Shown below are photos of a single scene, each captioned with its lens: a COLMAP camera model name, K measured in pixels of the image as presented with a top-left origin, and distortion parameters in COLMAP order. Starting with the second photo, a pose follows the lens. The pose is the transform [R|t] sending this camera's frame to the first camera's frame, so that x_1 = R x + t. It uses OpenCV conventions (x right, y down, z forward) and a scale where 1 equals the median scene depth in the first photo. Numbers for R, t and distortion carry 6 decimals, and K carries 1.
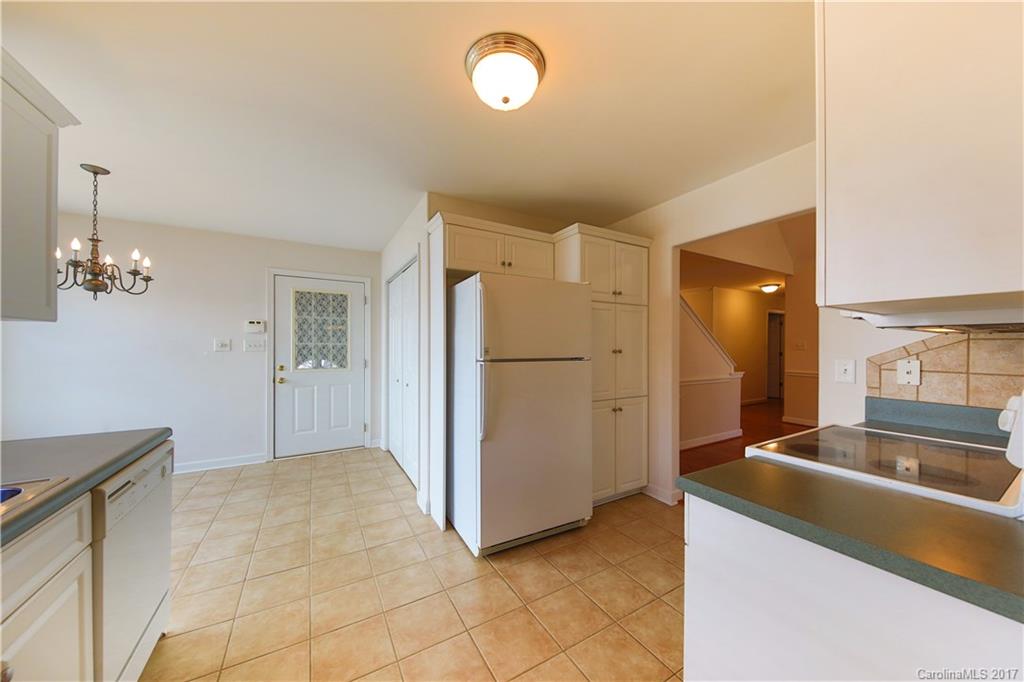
lens RADIAL K [[352.5, 0, 522.3], [0, 352.5, 345.5], [0, 0, 1]] dist [-0.000193, -0.002356]
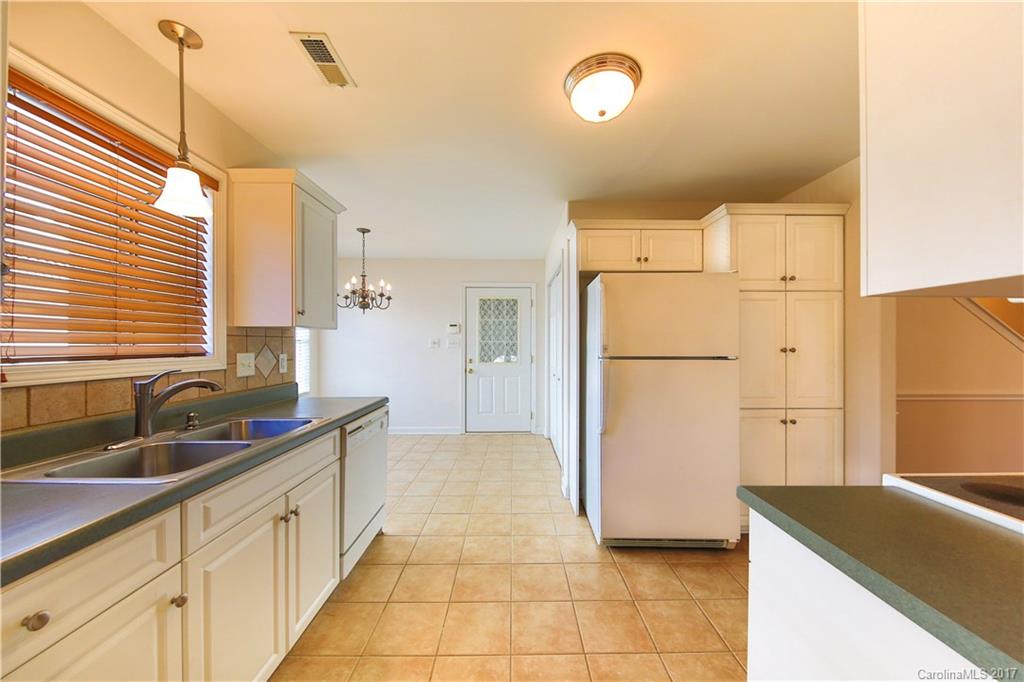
lens RADIAL K [[360.8, 0, 518.2], [0, 360.8, 341.3], [0, 0, 1]] dist [-0.000817, -0.000966]
pose [[0.865685, -0.003636, -0.500575, 0.172533], [0.002021, 0.999991, -0.003767, -0.001542], [0.500585, 0.002249, 0.865685, -0.043353]]
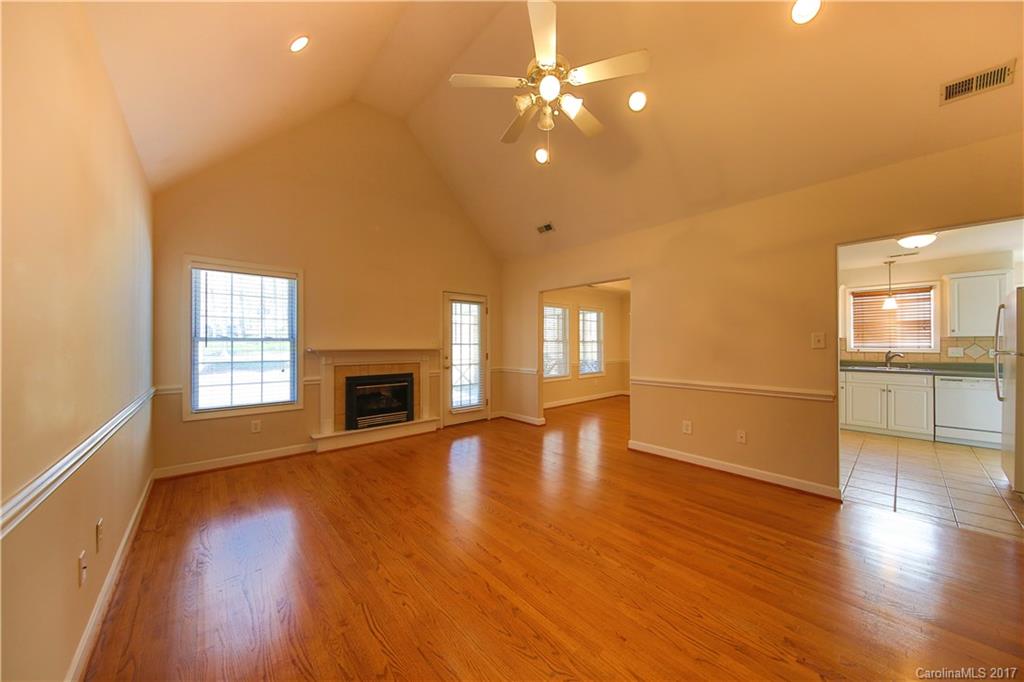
lens RADIAL K [[352.5, 0, 519.8], [0, 352.5, 341.4], [0, 0, 1]] dist [-0.000193, -0.002356]
pose [[-0.980974, -0.002304, -0.194123, 2.002025], [-0.000387, 0.999951, -0.009910, 0.007692], [0.194137, -0.009647, -0.980927, 1.804652]]
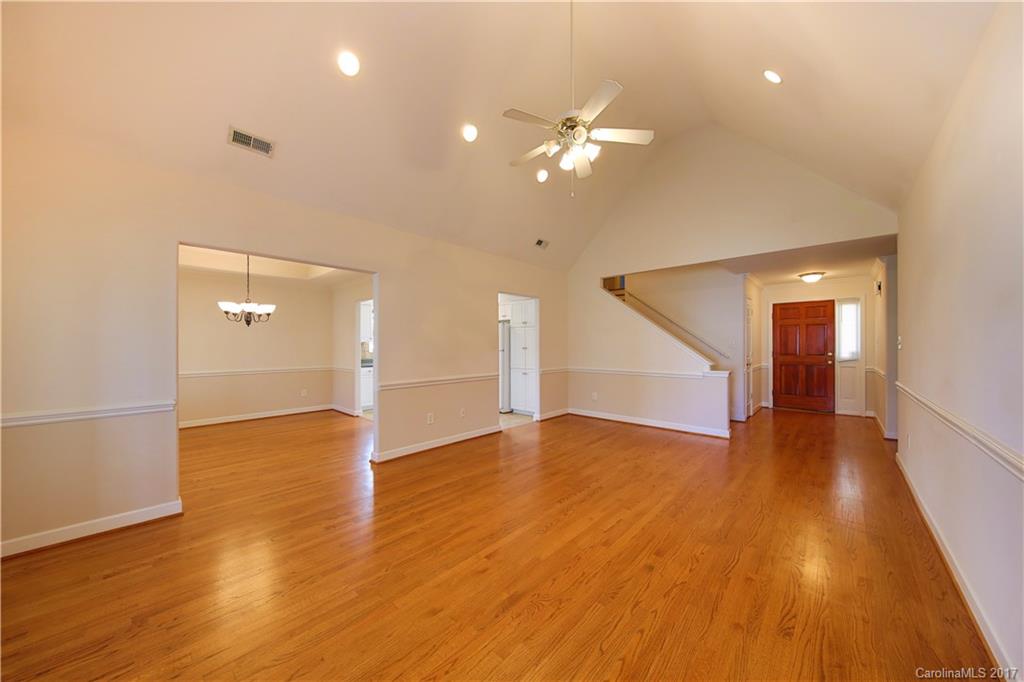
lens RADIAL K [[352.5, 0, 515.9], [0, 352.5, 345.7], [0, 0, 1]] dist [-0.000193, -0.002356]
pose [[0.292330, -0.002313, -0.956315, 2.827871], [0.010717, 0.999942, 0.000857, 0.002208], [0.956257, -0.010499, 0.292338, 0.308574]]
